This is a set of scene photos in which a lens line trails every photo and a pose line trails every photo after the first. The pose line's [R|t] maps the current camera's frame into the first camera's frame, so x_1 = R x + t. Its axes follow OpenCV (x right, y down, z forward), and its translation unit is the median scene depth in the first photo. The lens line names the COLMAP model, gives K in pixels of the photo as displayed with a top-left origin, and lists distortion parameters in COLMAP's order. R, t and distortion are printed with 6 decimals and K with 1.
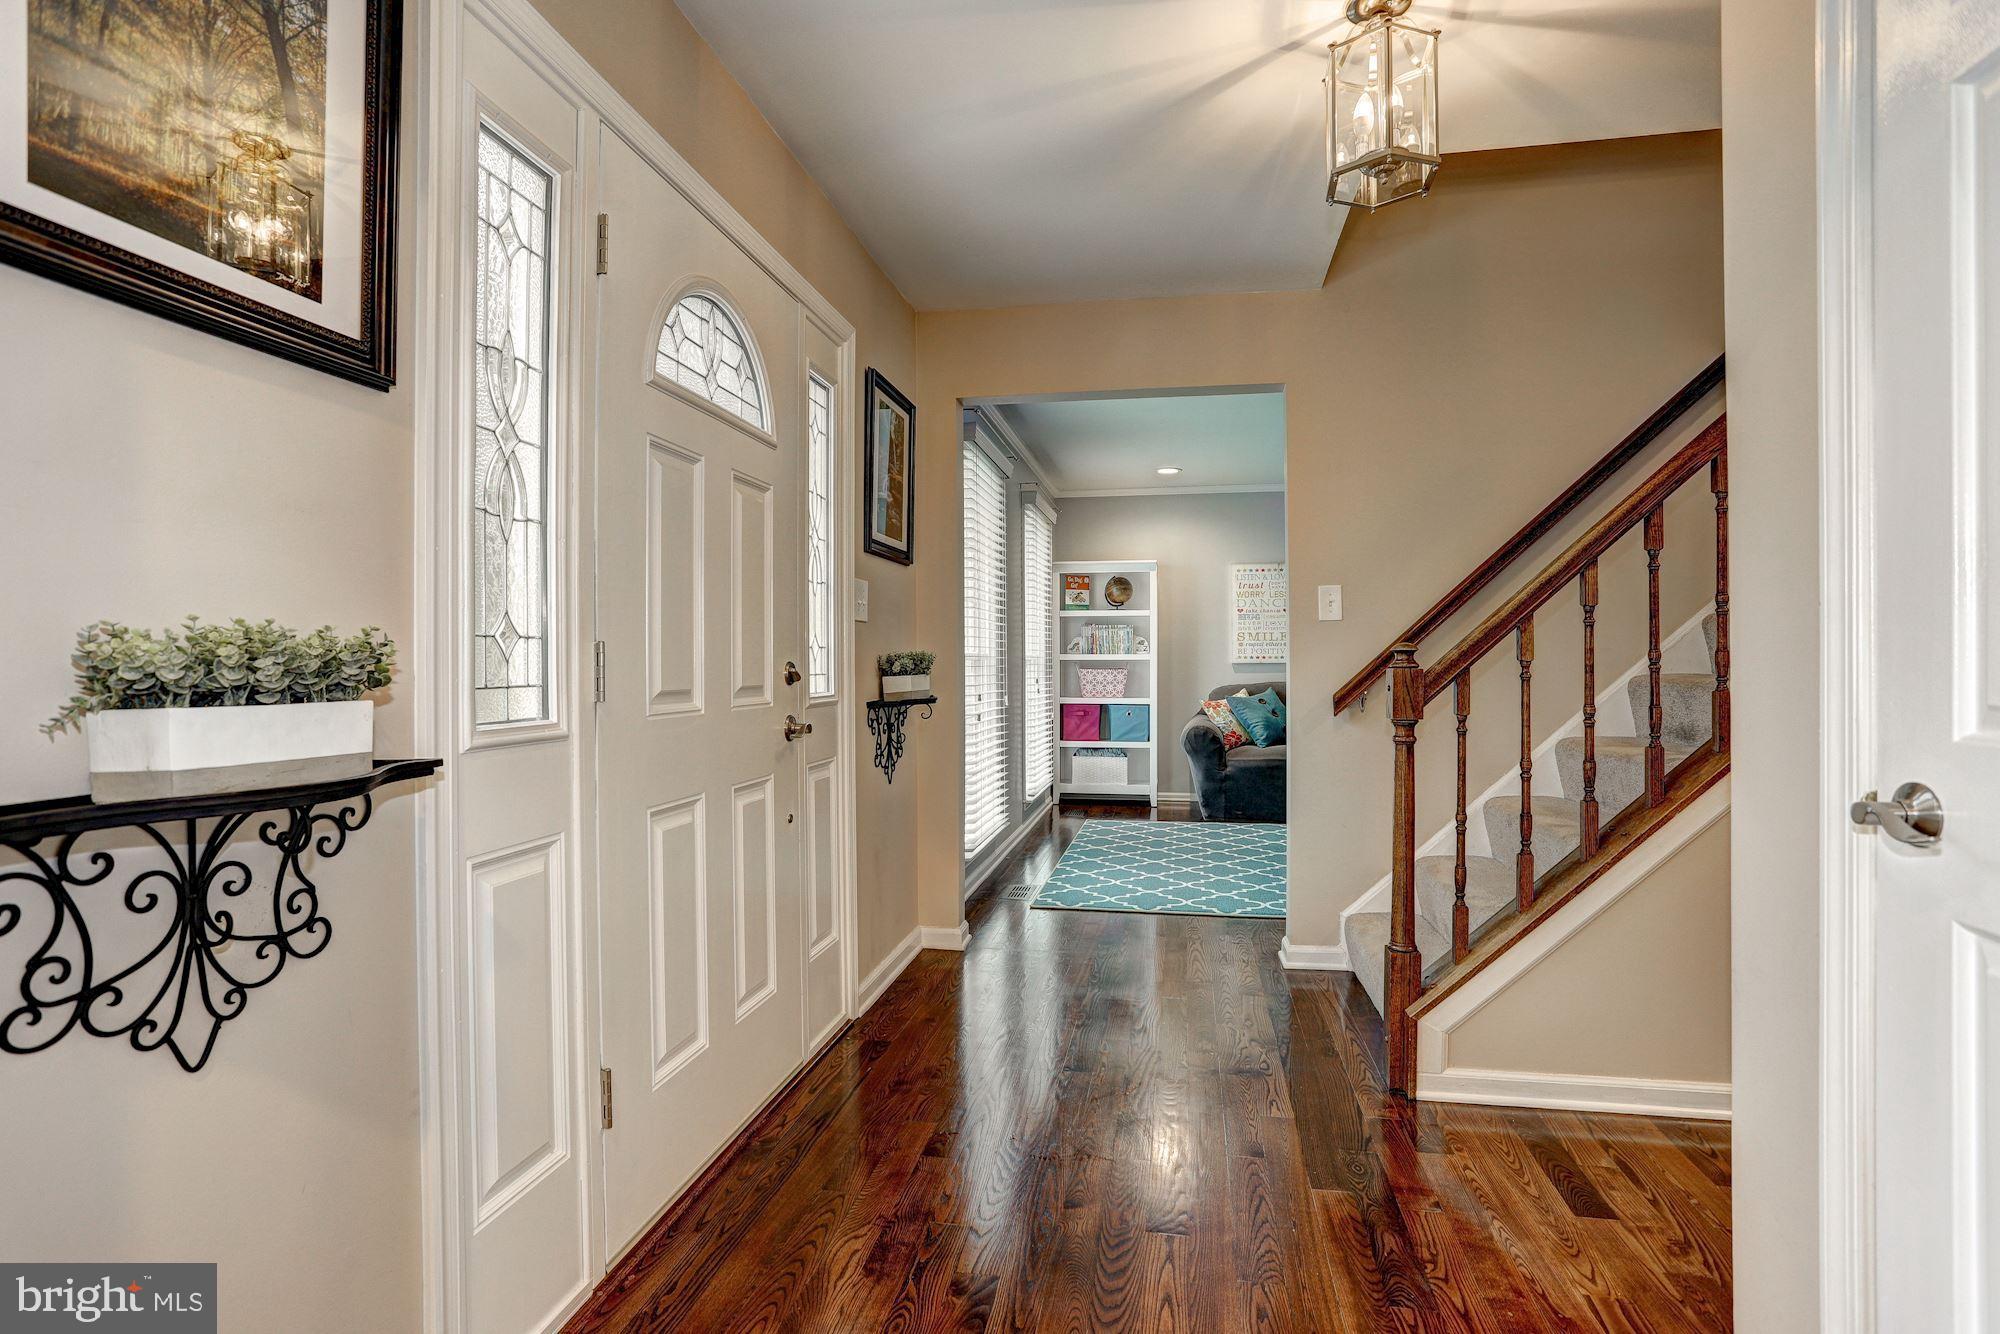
lens RADIAL K [[972.5, 0, 989.8], [0, 972.5, 663.9], [0, 0, 1]] dist [-0.069463, 0.031601]
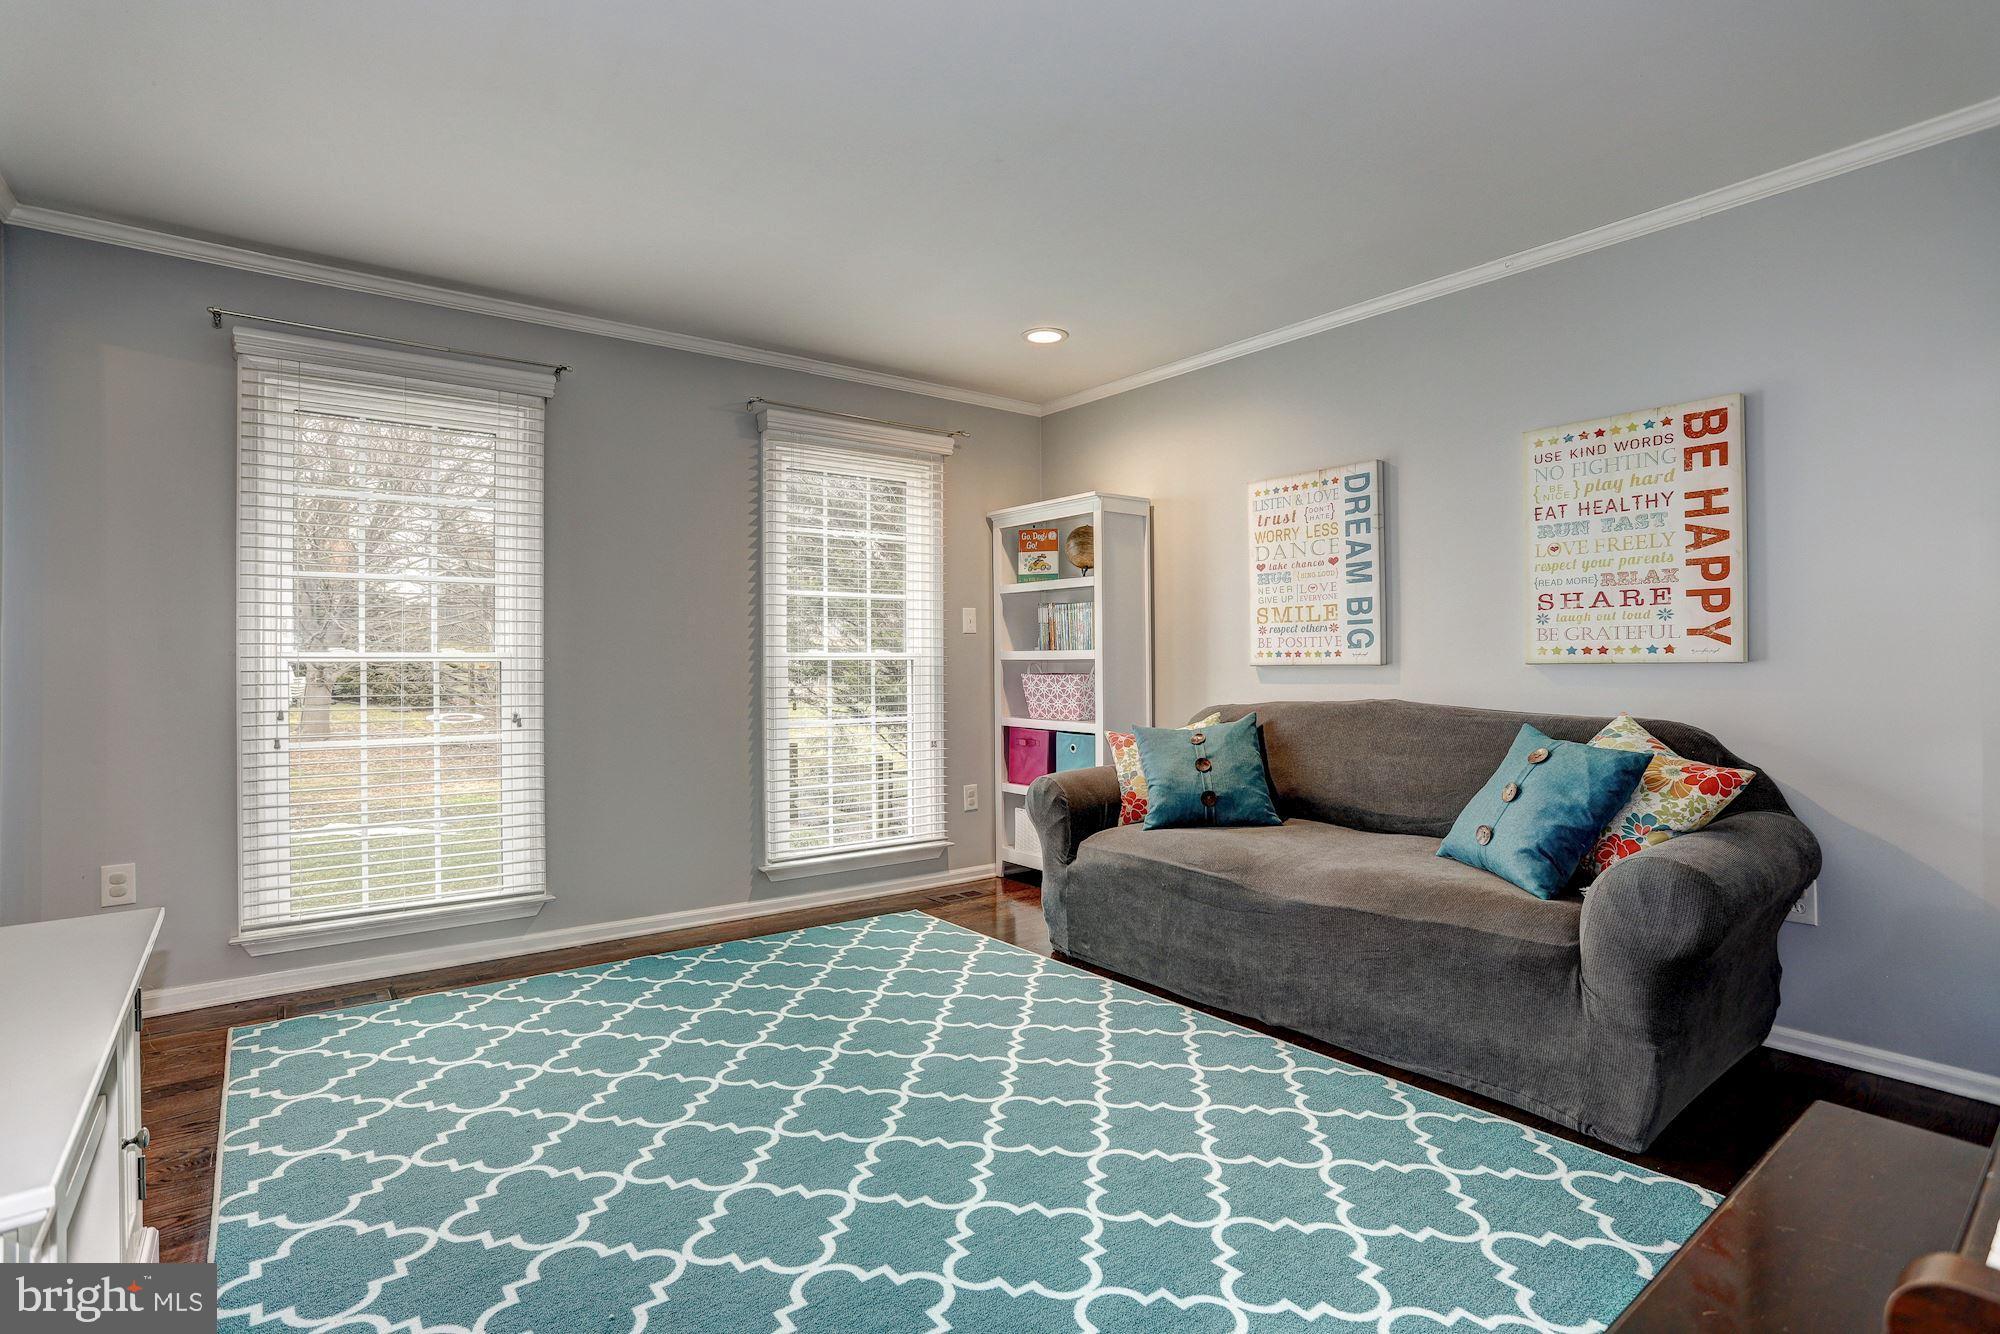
lens RADIAL K [[972.5, 0, 989.8], [0, 972.5, 663.9], [0, 0, 1]] dist [-0.069463, 0.031601]
pose [[0.743379, 0.000493, -0.668870, 0.507181], [0.004670, 0.999972, 0.005928, -0.005167], [0.668854, -0.007530, 0.743355, 0.500467]]
